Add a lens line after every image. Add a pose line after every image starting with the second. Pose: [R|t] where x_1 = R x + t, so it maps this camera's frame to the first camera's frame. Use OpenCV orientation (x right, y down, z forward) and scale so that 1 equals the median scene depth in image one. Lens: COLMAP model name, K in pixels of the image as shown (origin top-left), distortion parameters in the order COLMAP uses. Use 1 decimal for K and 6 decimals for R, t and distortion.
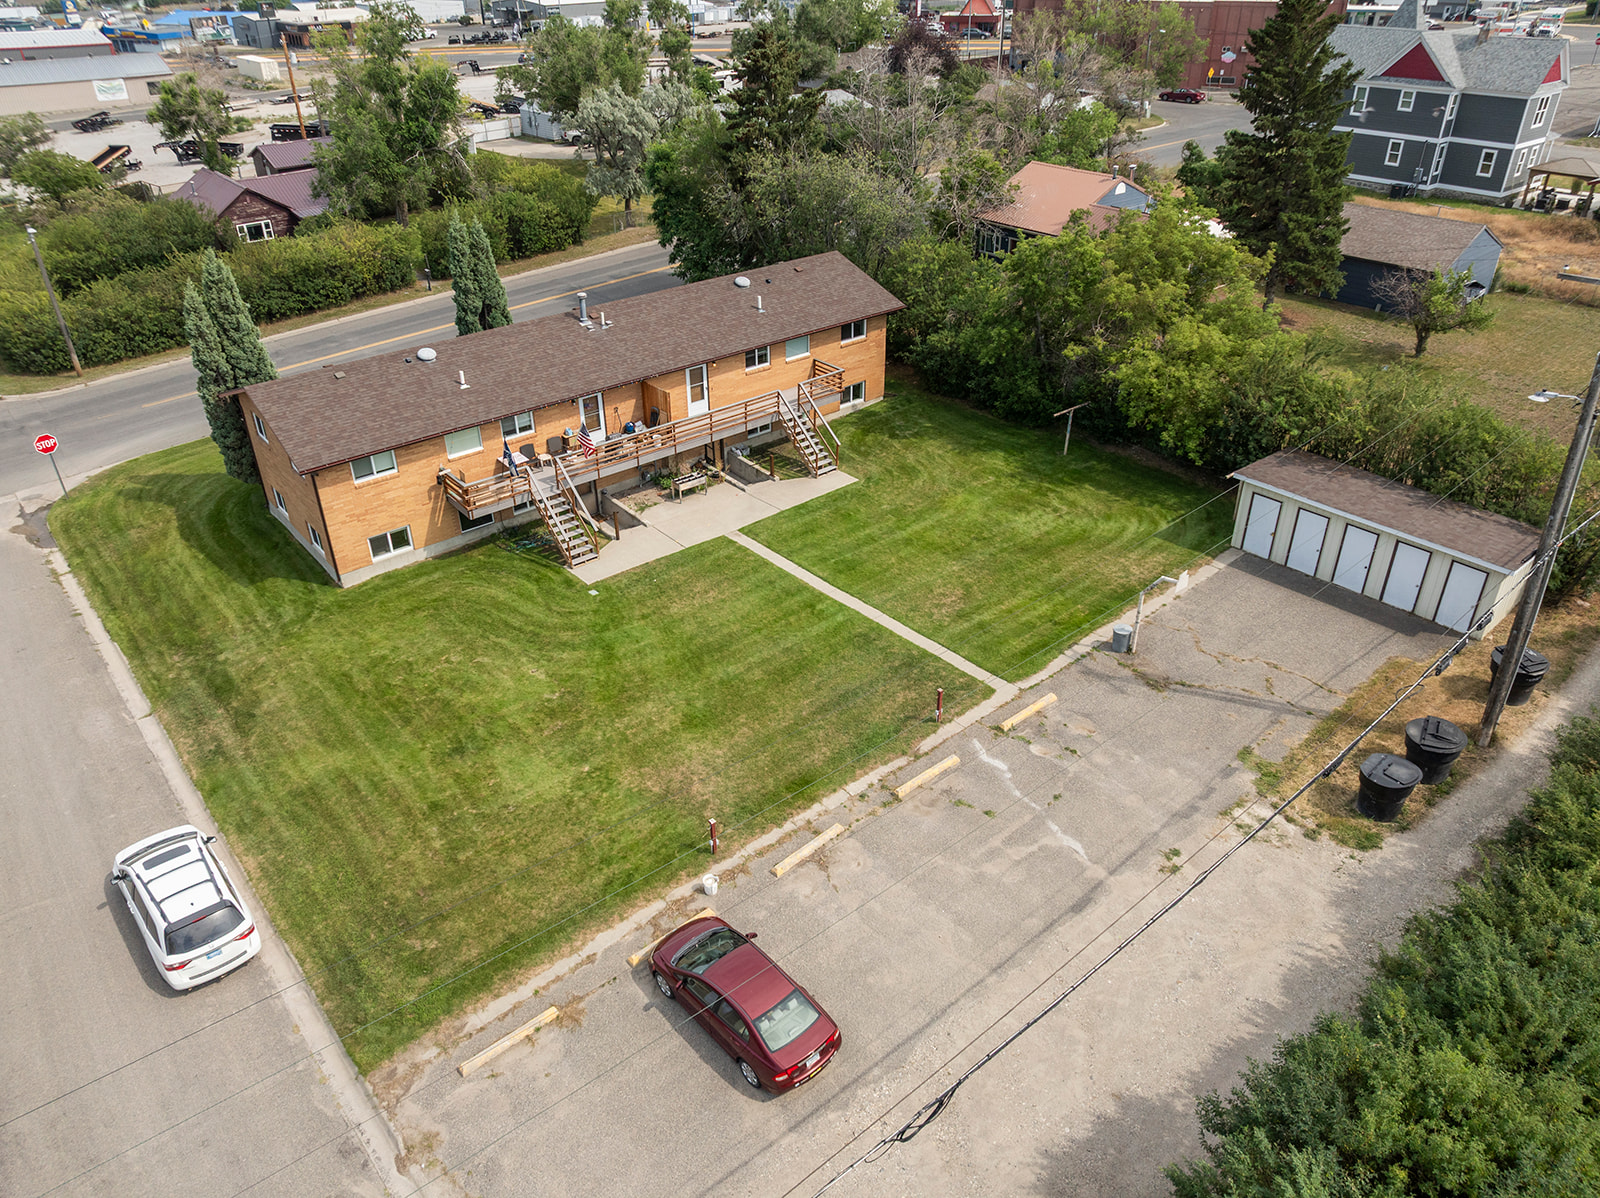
lens RADIAL K [[1125.4, 0, 801.9], [0, 1125.4, 593.7], [0, 0, 1]] dist [-0.032492, -0.002222]
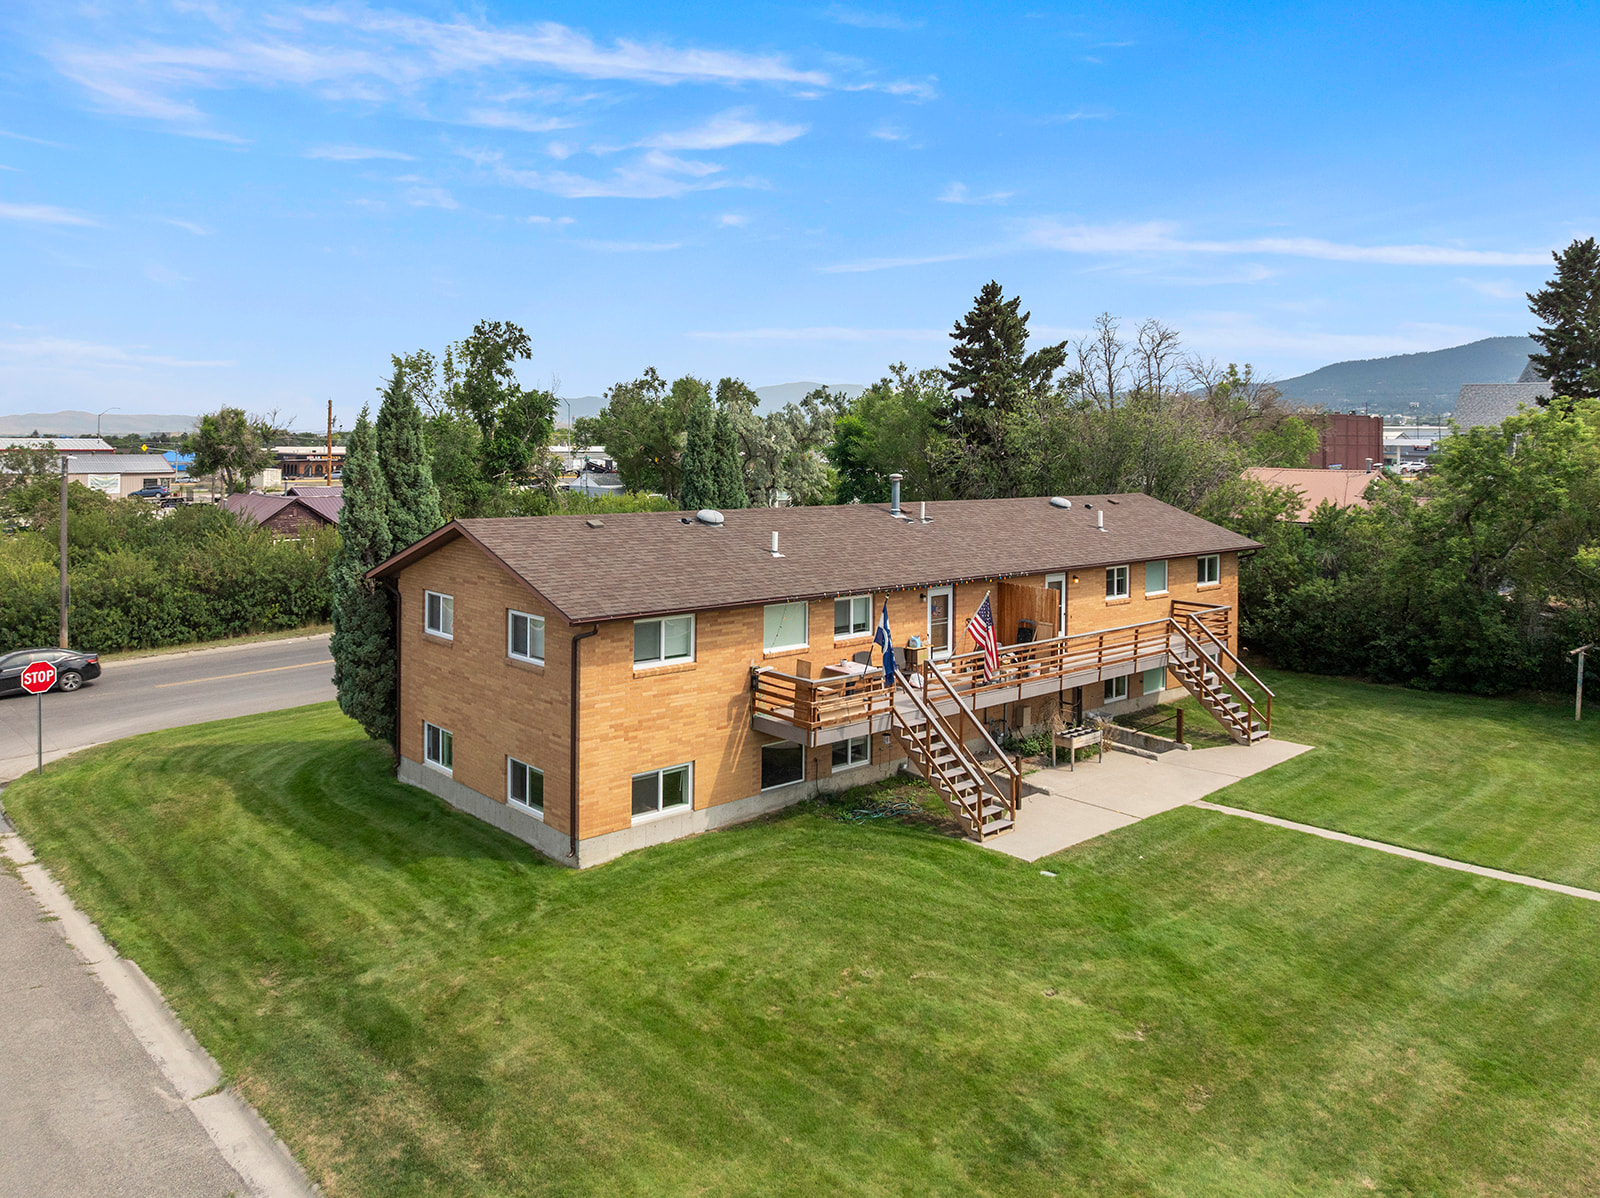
lens RADIAL K [[1170.7, 0, 791.4], [0, 1170.7, 447.3], [0, 0, 1]] dist [-0.005615, -0.035684]
pose [[0.998719, 0.022405, 0.045362, -0.326765], [0.003836, 0.860490, -0.509453, 0.105353], [-0.050448, 0.508975, 0.859302, 0.391576]]
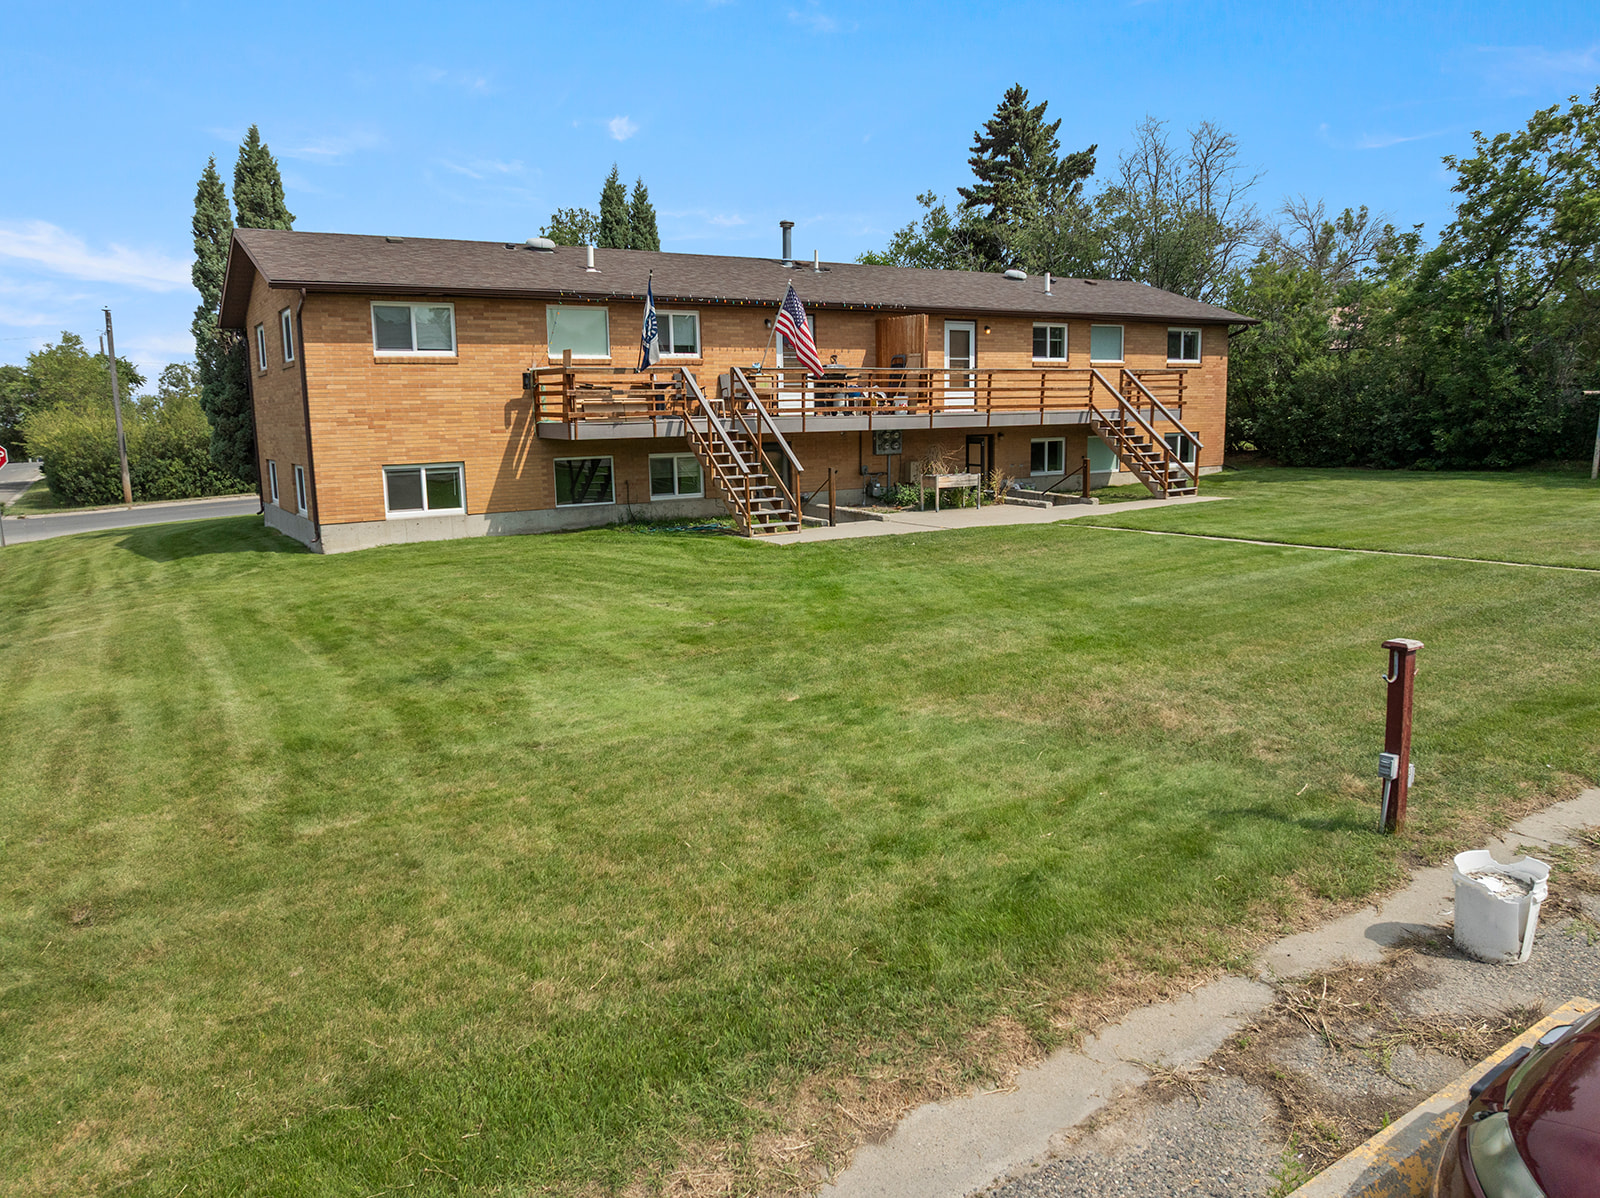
lens RADIAL K [[1125.4, 0, 801.9], [0, 1125.4, 593.7], [0, 0, 1]] dist [-0.032492, -0.002222]
pose [[0.991888, 0.011197, -0.126622, -0.113078], [-0.056855, 0.930001, -0.363133, 0.187036], [0.113693, 0.367386, 0.923093, 0.526579]]
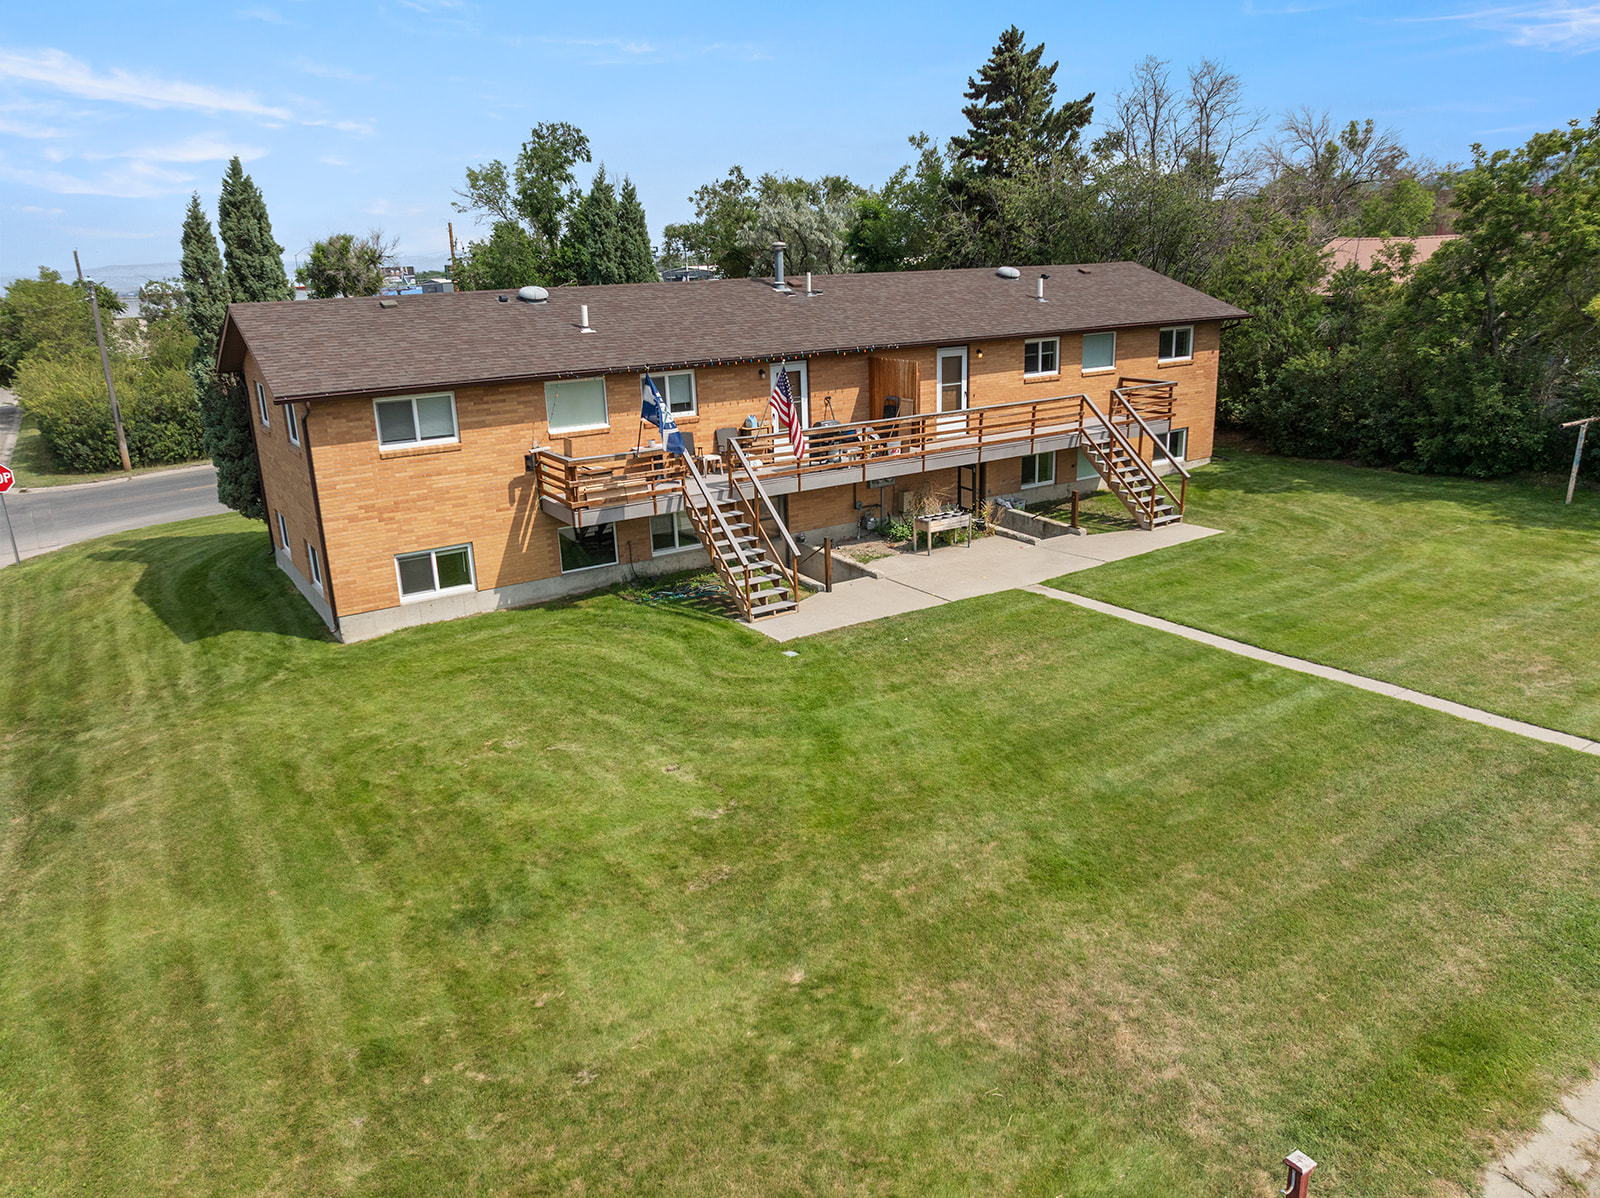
lens RADIAL K [[1125.4, 0, 801.9], [0, 1125.4, 593.7], [0, 0, 1]] dist [-0.032492, -0.002222]
pose [[0.992594, 0.011545, -0.120932, -0.112515], [-0.040840, 0.969247, -0.242678, 0.094167], [0.114411, 0.245820, 0.962540, 0.469953]]
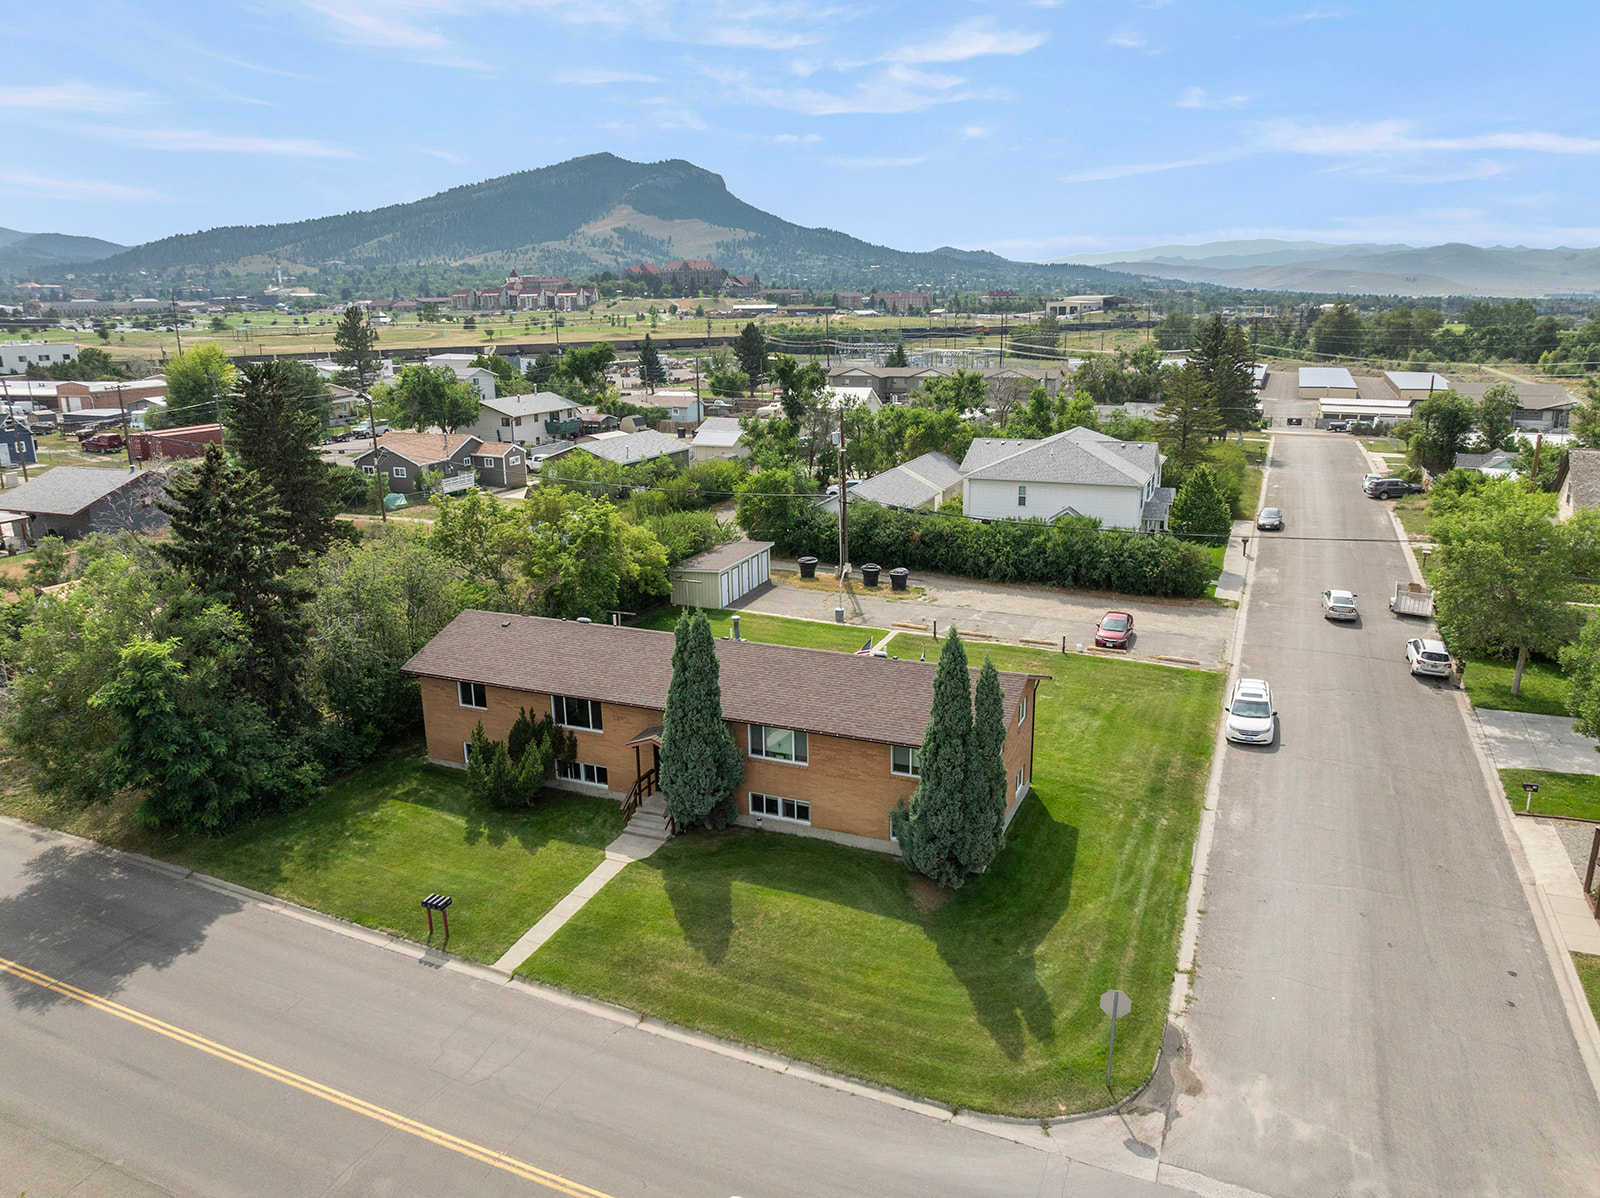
lens RADIAL K [[1117.4, 0, 803.7], [0, 1117.4, 602.5], [0, 0, 1]] dist [-0.034765, -0.005896]
pose [[-0.449415, -0.215602, 0.866915, -1.281433], [0.475746, 0.763609, 0.436540, -0.791059], [-0.756103, 0.608619, -0.240606, 1.323413]]
